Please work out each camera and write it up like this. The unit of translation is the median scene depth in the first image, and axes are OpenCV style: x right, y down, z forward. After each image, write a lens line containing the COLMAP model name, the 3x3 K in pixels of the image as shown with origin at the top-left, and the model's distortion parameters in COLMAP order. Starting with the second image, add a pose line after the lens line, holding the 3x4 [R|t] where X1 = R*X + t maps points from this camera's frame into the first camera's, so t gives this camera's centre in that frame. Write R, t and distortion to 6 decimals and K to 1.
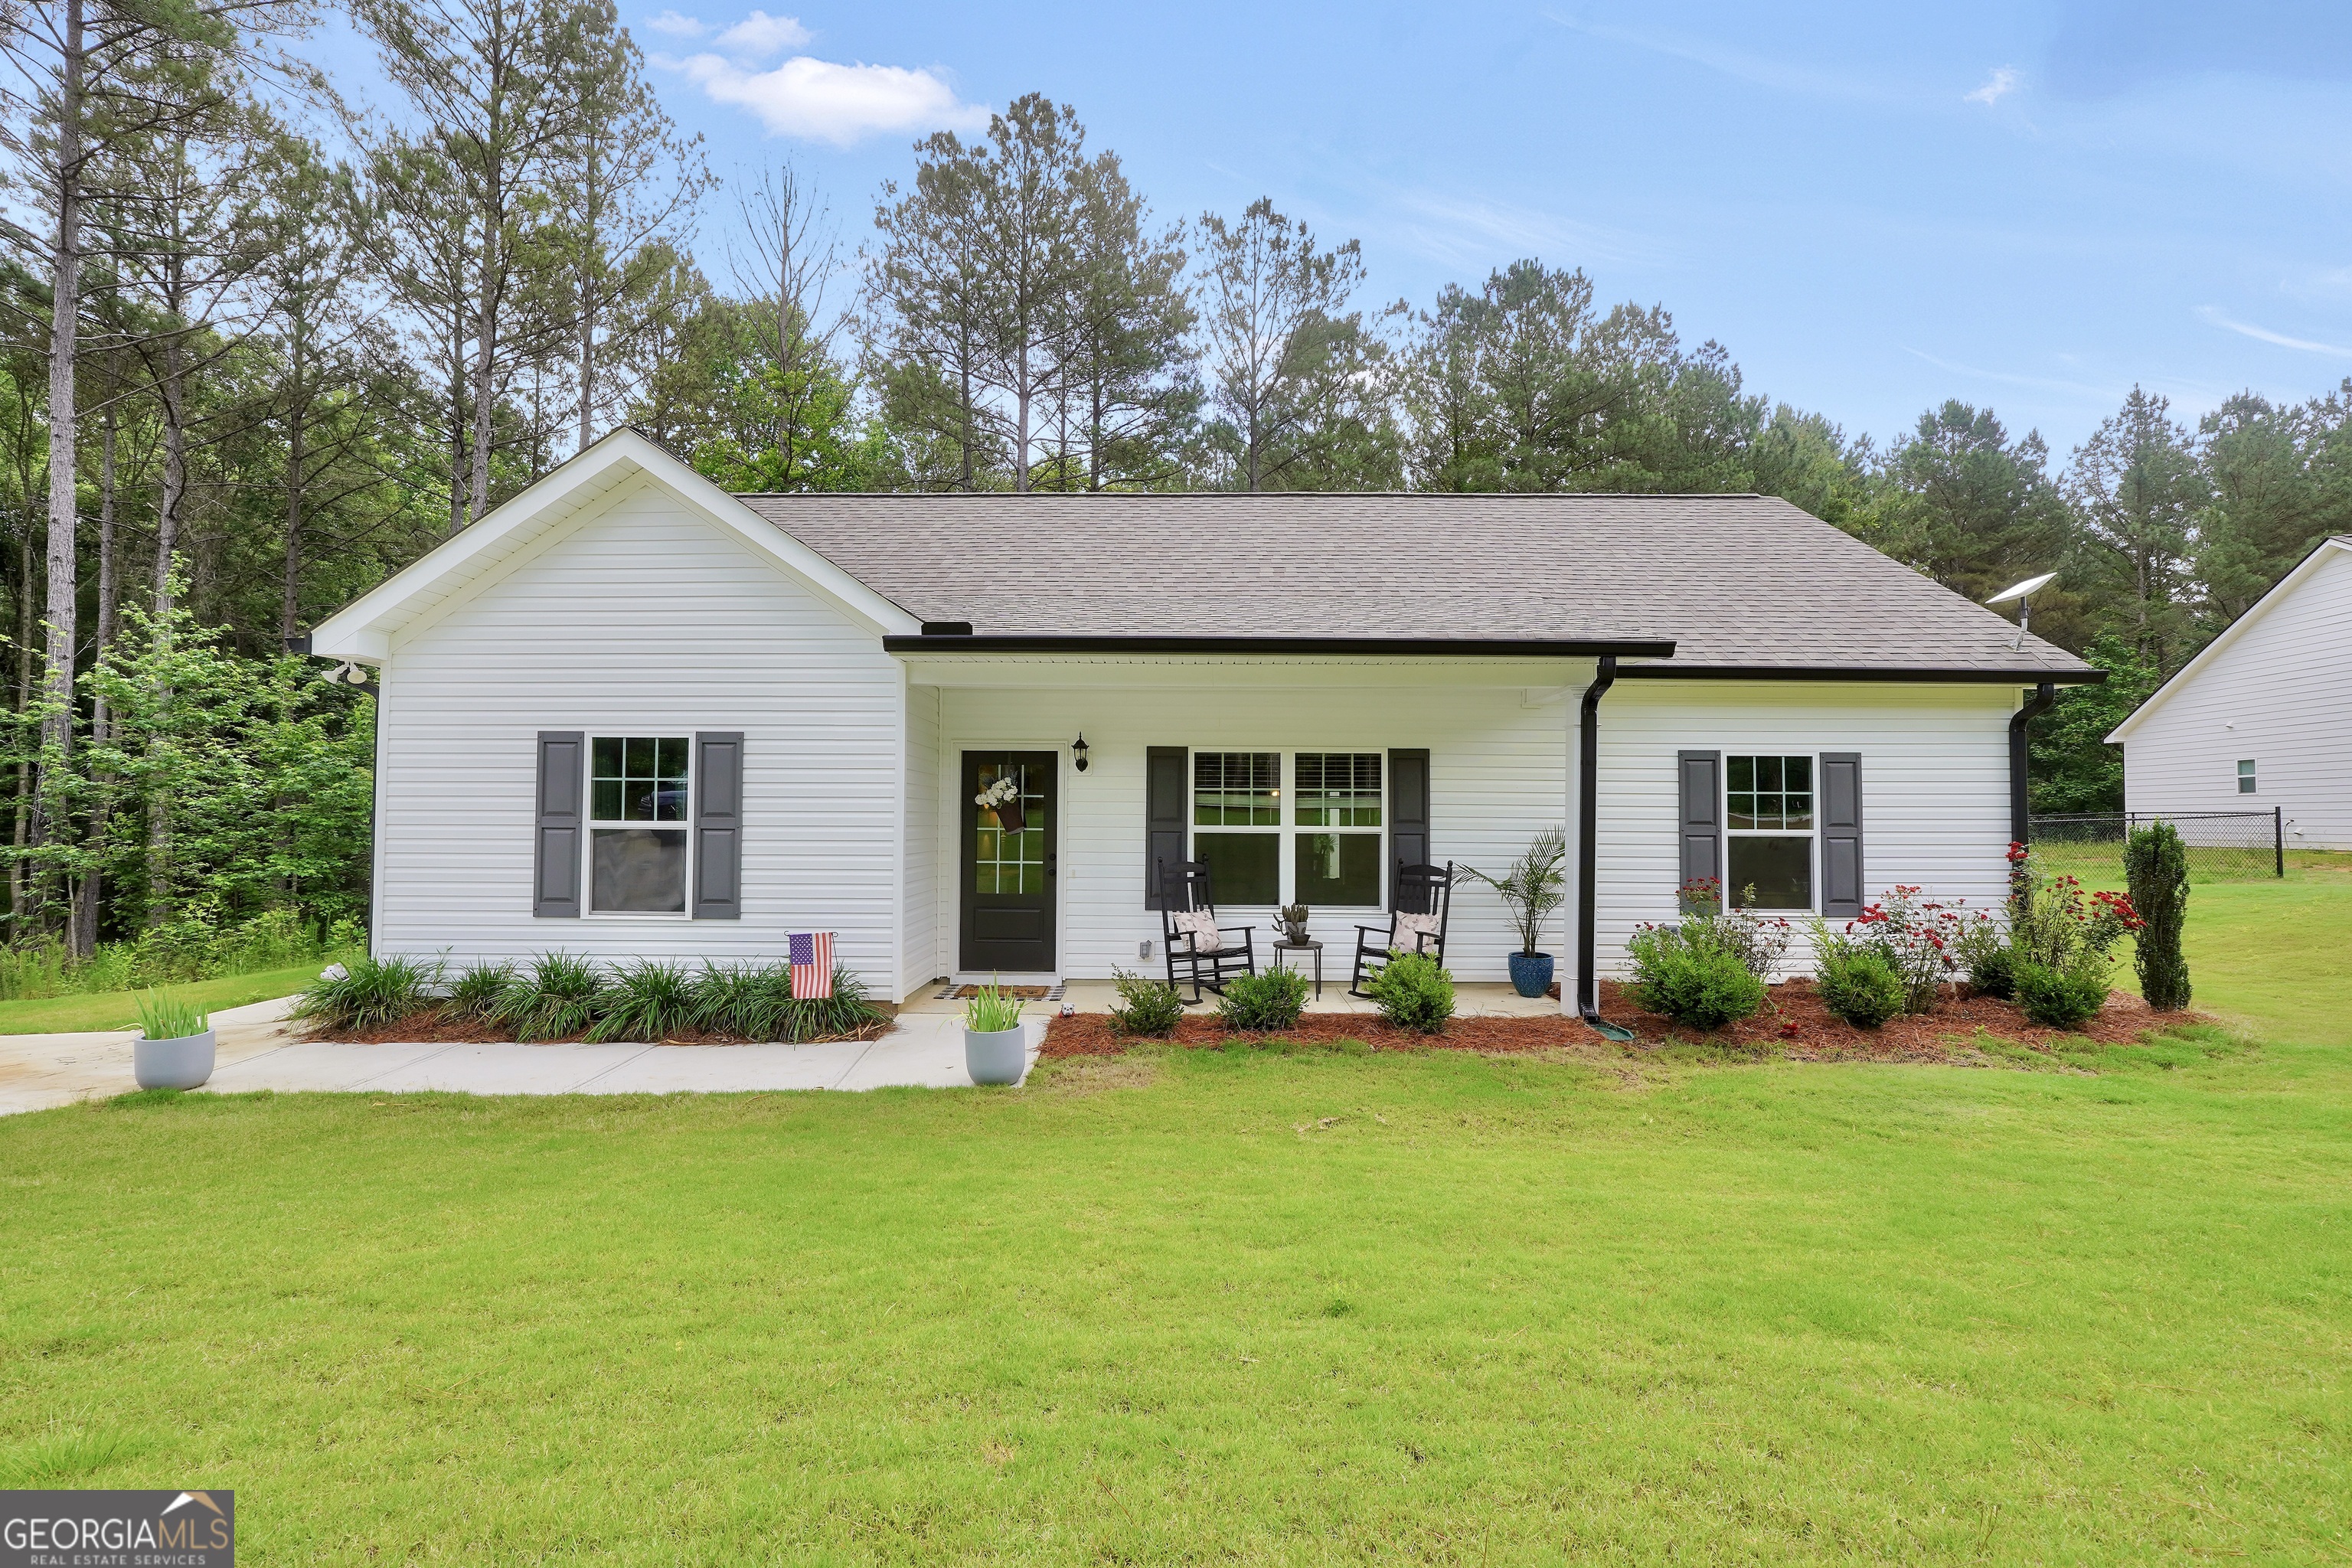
lens RADIAL K [[947.3, 0, 1173.3], [0, 947.3, 801.6], [0, 0, 1]] dist [-0.029684, 0.000022]
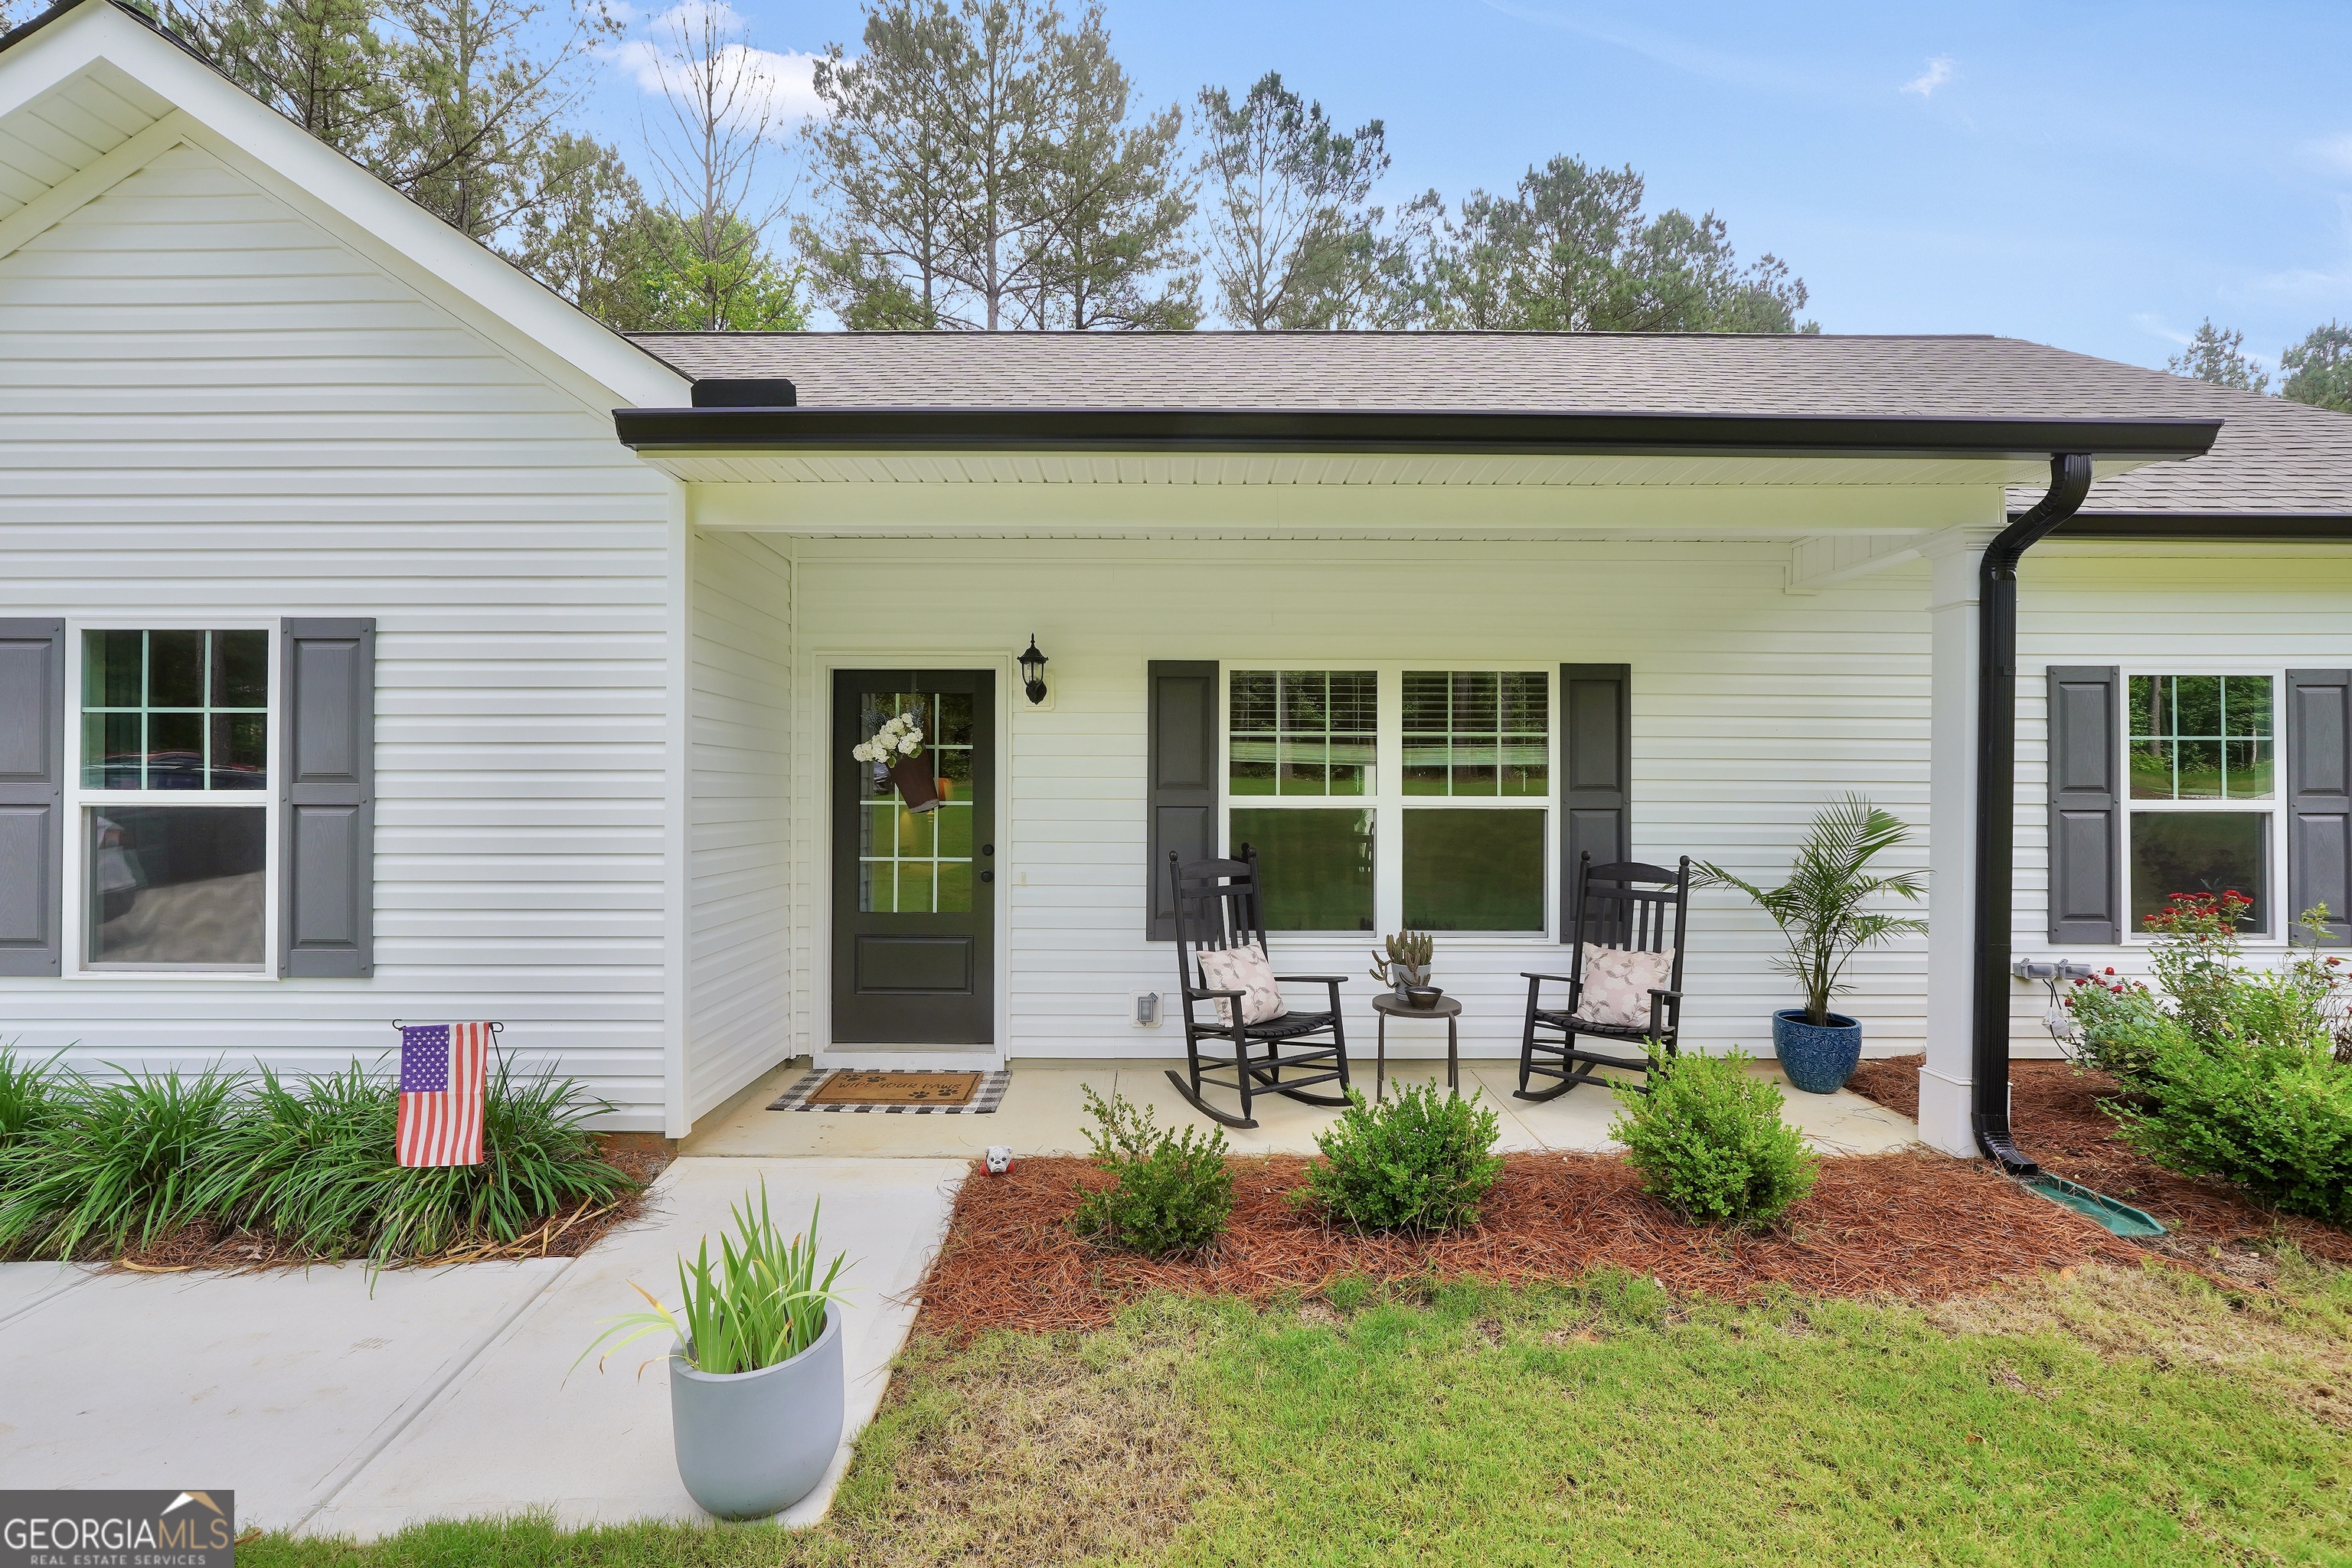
lens RADIAL K [[879.6, 0, 1203.6], [0, 879.6, 773.7], [0, 0, 1]] dist [-0.001567, -0.000001]
pose [[0.998693, -0.001865, 0.051076, -0.022294], [0.001947, 0.999997, -0.001558, 0.012505], [-0.051073, 0.001655, 0.998694, 0.458132]]
